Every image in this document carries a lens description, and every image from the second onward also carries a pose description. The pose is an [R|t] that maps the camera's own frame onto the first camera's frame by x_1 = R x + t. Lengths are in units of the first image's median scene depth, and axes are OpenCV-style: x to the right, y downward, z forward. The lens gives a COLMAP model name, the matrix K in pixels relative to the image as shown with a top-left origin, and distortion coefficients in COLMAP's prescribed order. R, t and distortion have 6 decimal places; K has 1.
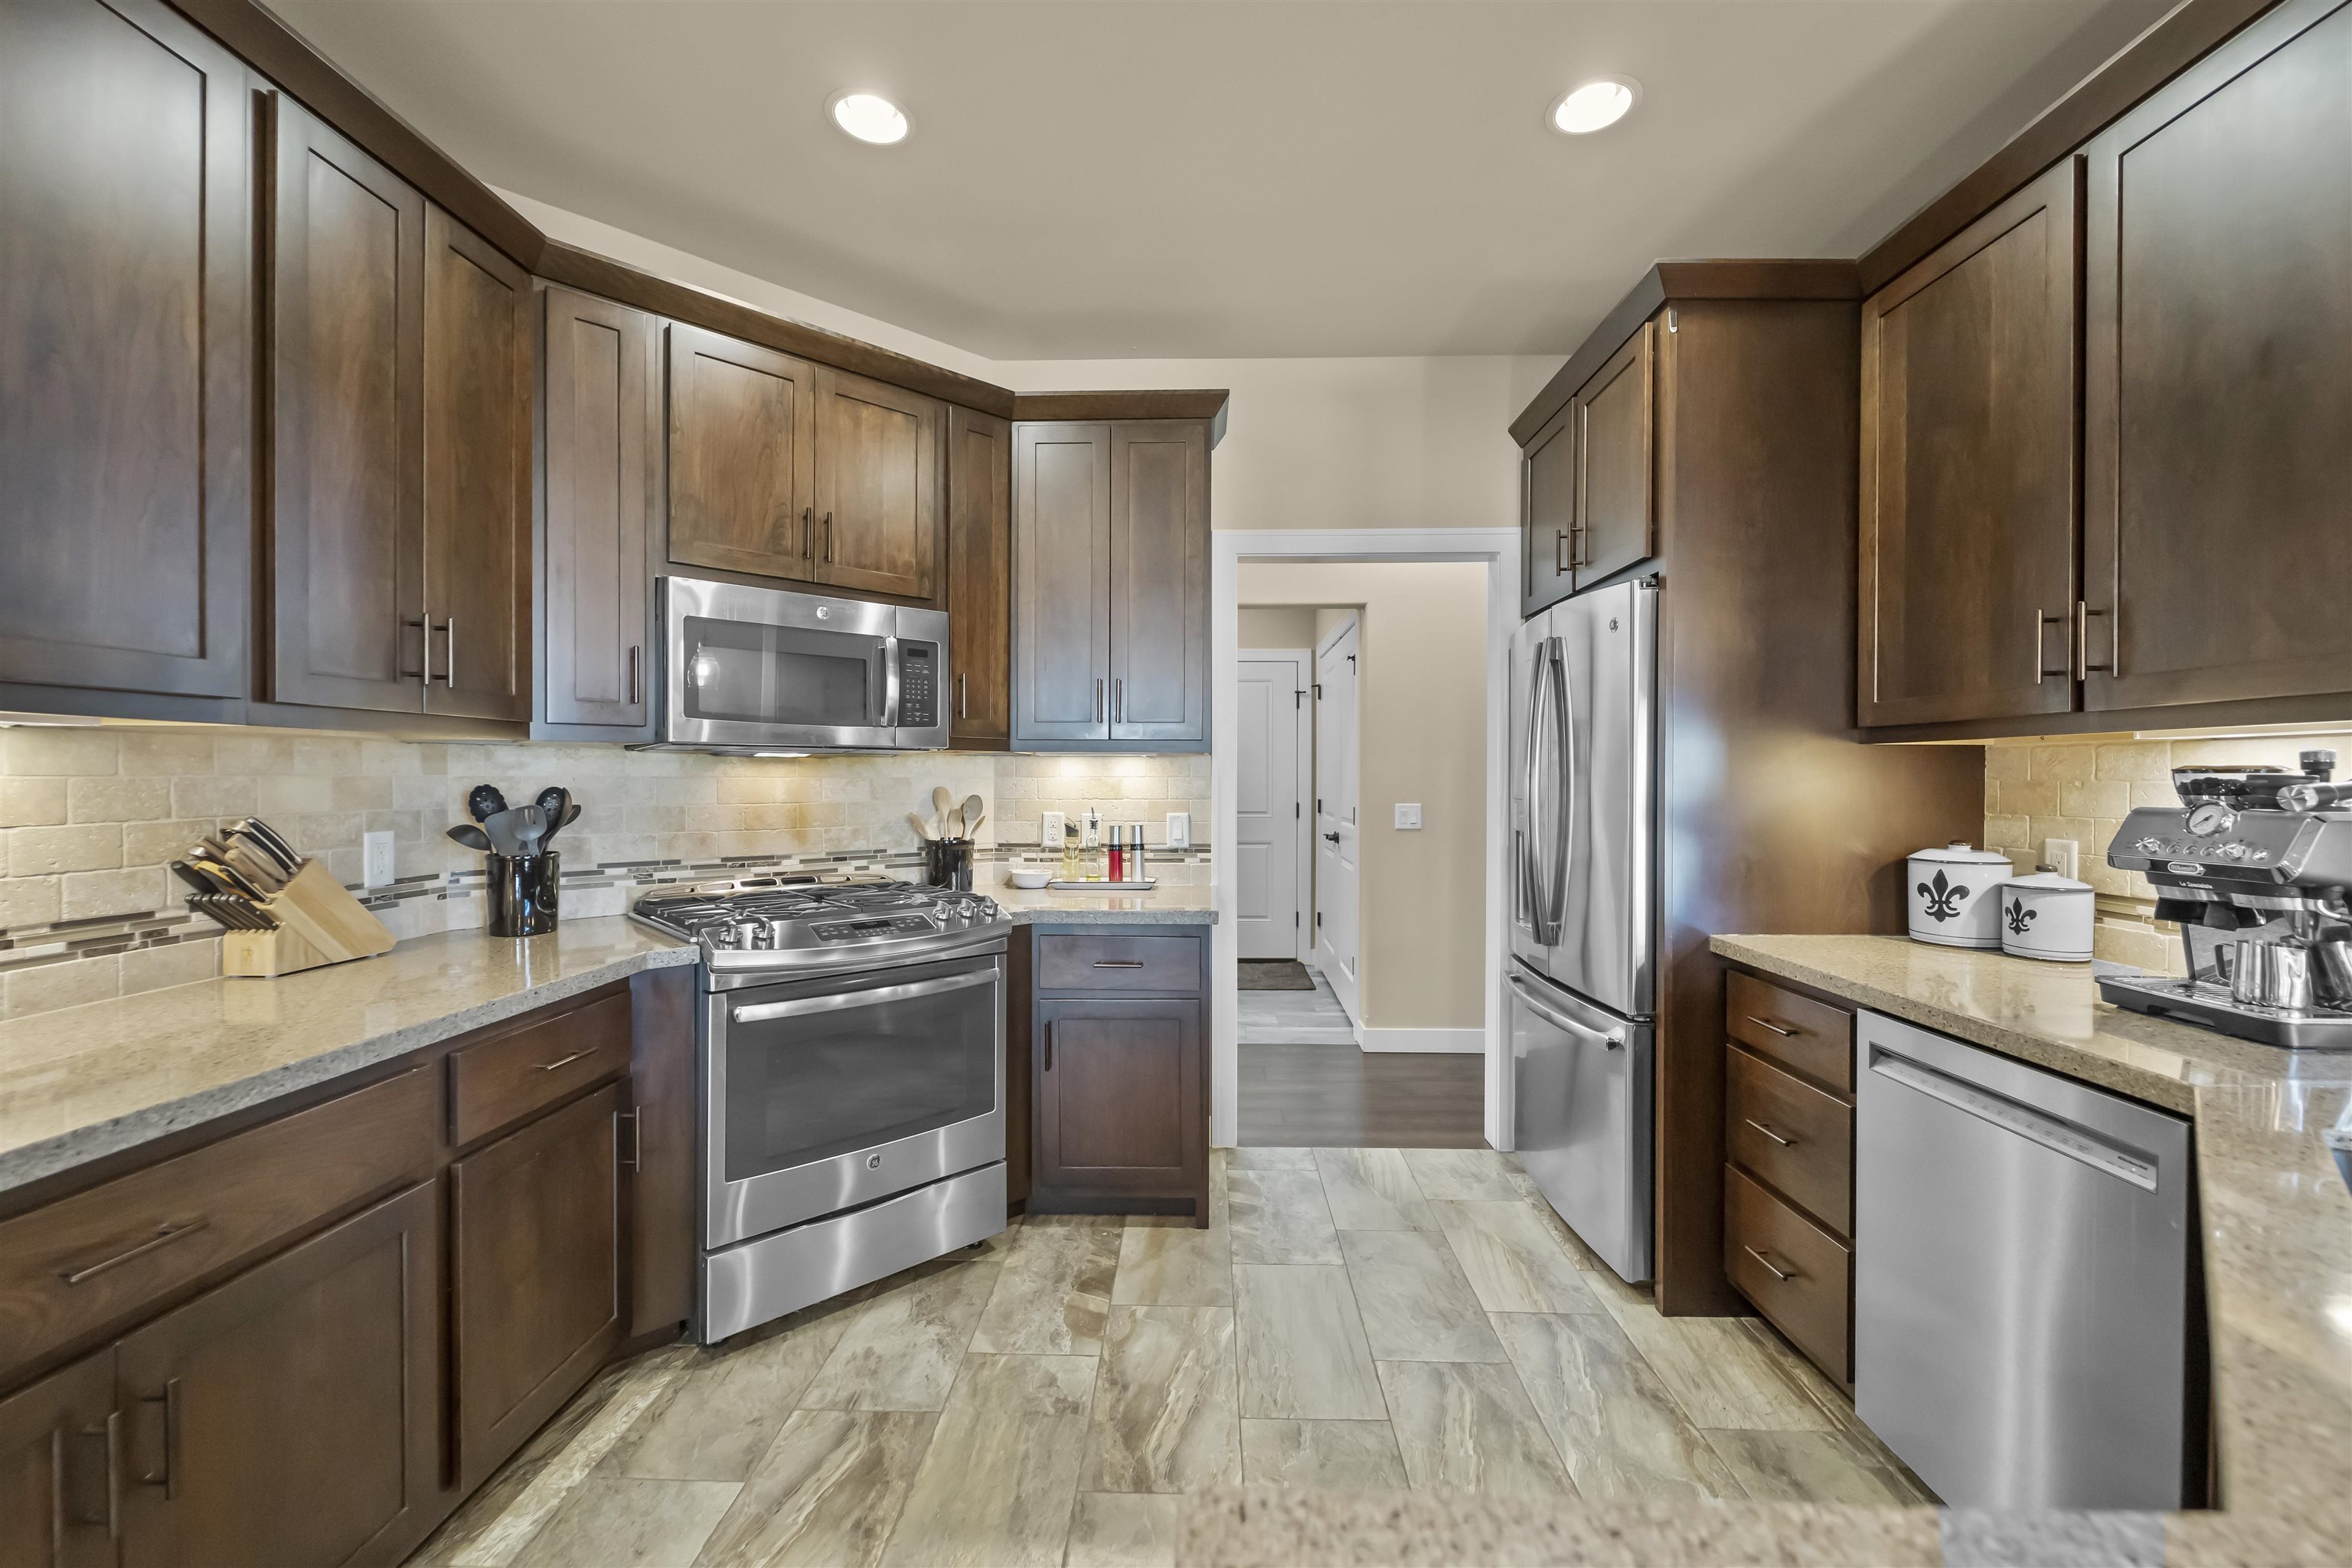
lens RADIAL K [[940.8, 0, 1178.5], [0, 940.8, 775.5], [0, 0, 1]] dist [-0.000056, -0.000721]
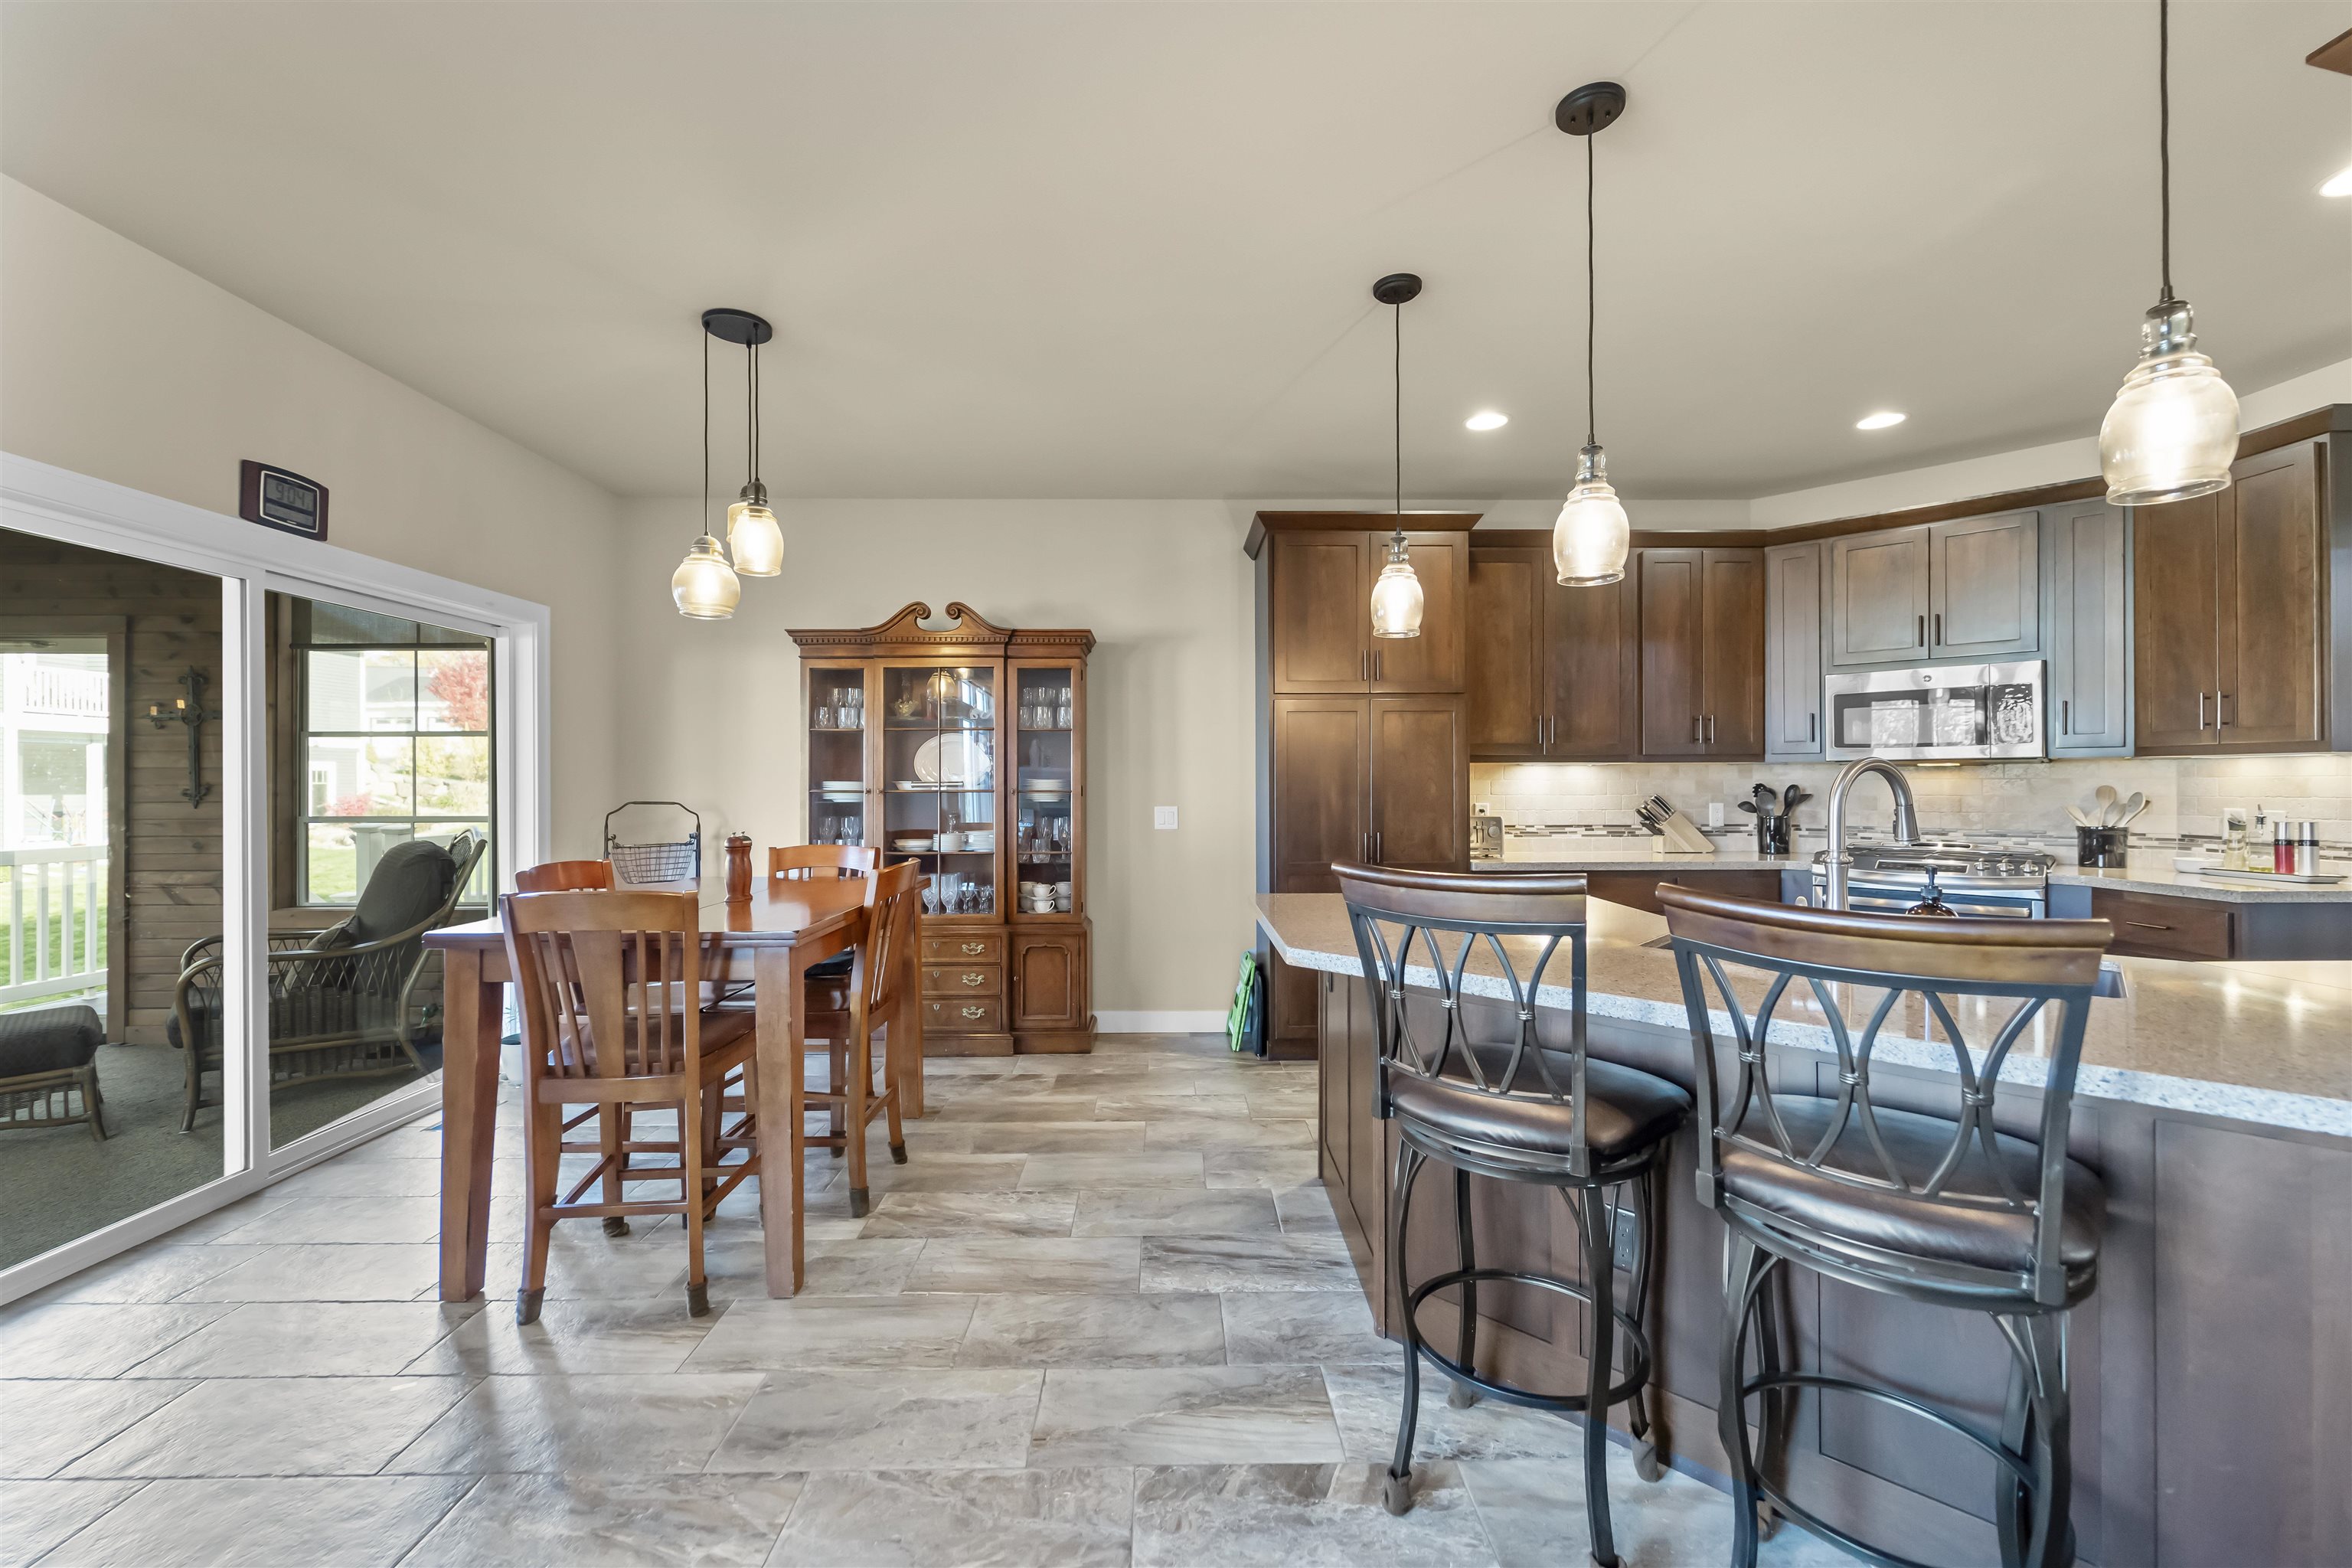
lens RADIAL K [[946.0, 0, 1176.0], [0, 946.0, 784.0], [0, 0, 1]] dist [0.000214, -0.000013]
pose [[0.050879, -0.002199, -0.998702, 1.463196], [0.005252, 0.999984, -0.001934, 0.009392], [0.998691, -0.005147, 0.050890, -0.477748]]
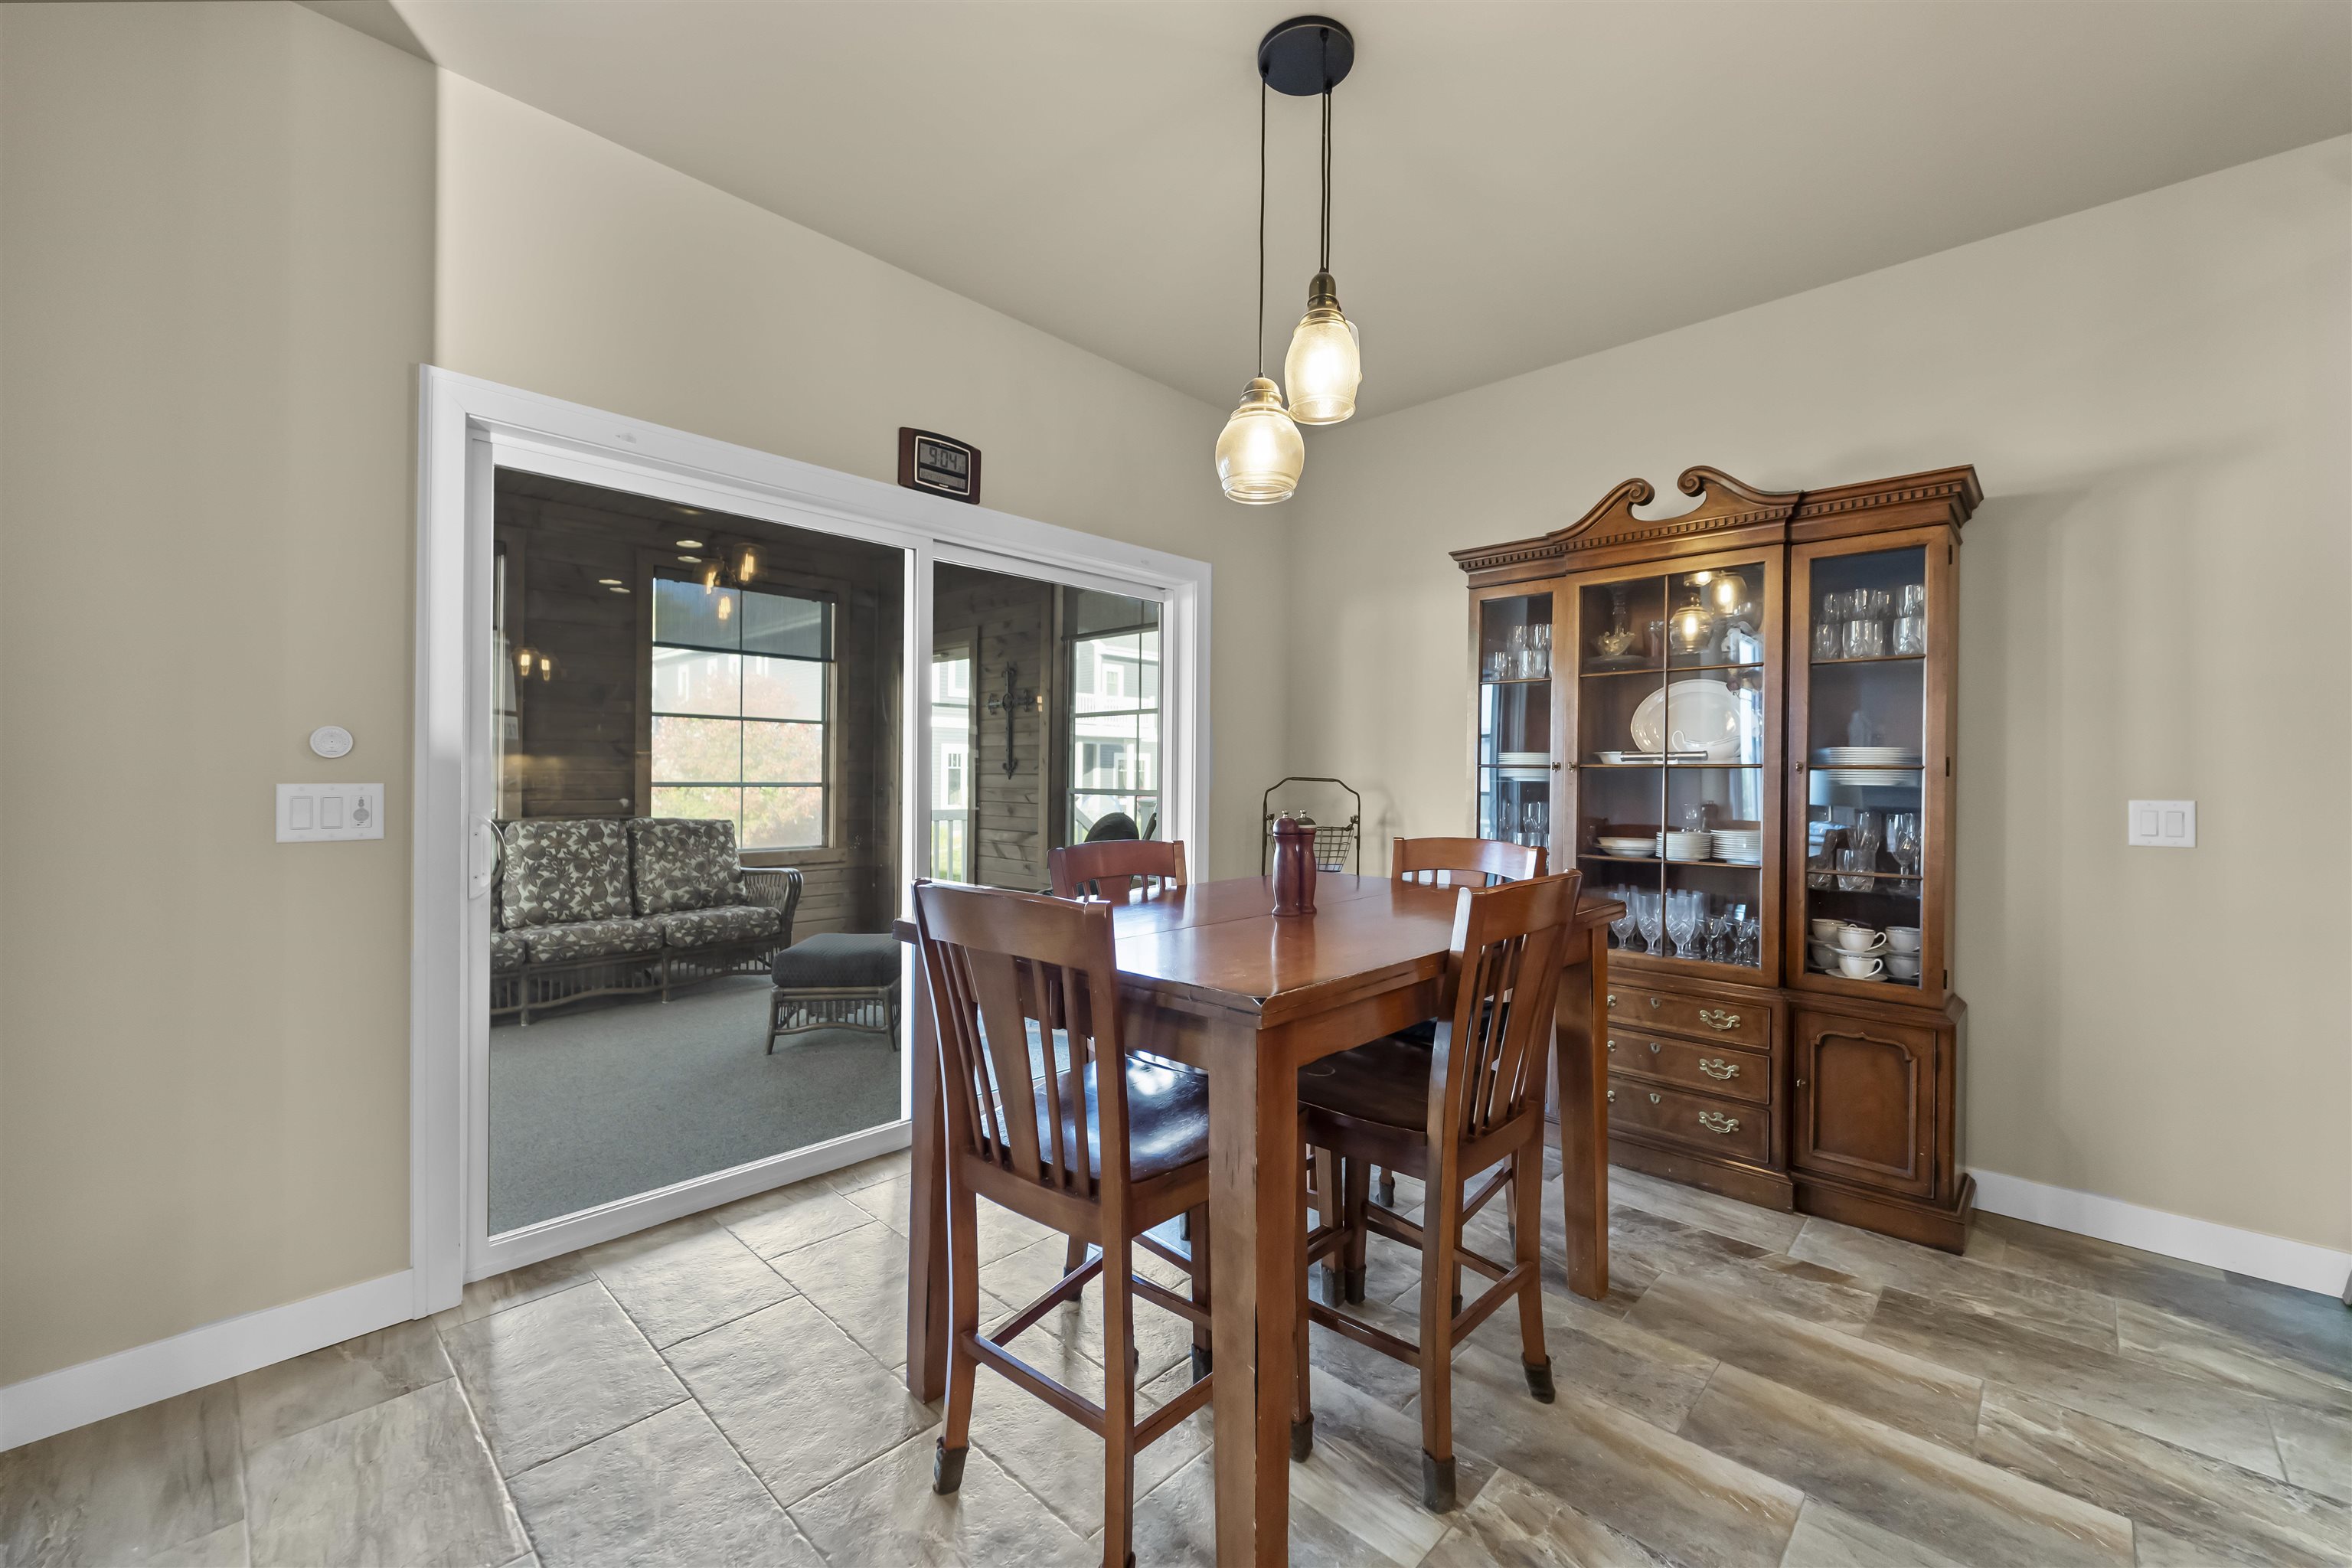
lens RADIAL K [[940.8, 0, 1178.5], [0, 940.8, 775.5], [0, 0, 1]] dist [-0.000056, -0.000721]
pose [[-0.662627, -0.008019, -0.748906, 0.799012], [-0.009307, 0.999954, -0.002473, 0.042994], [0.748891, 0.005331, -0.662671, -0.524207]]
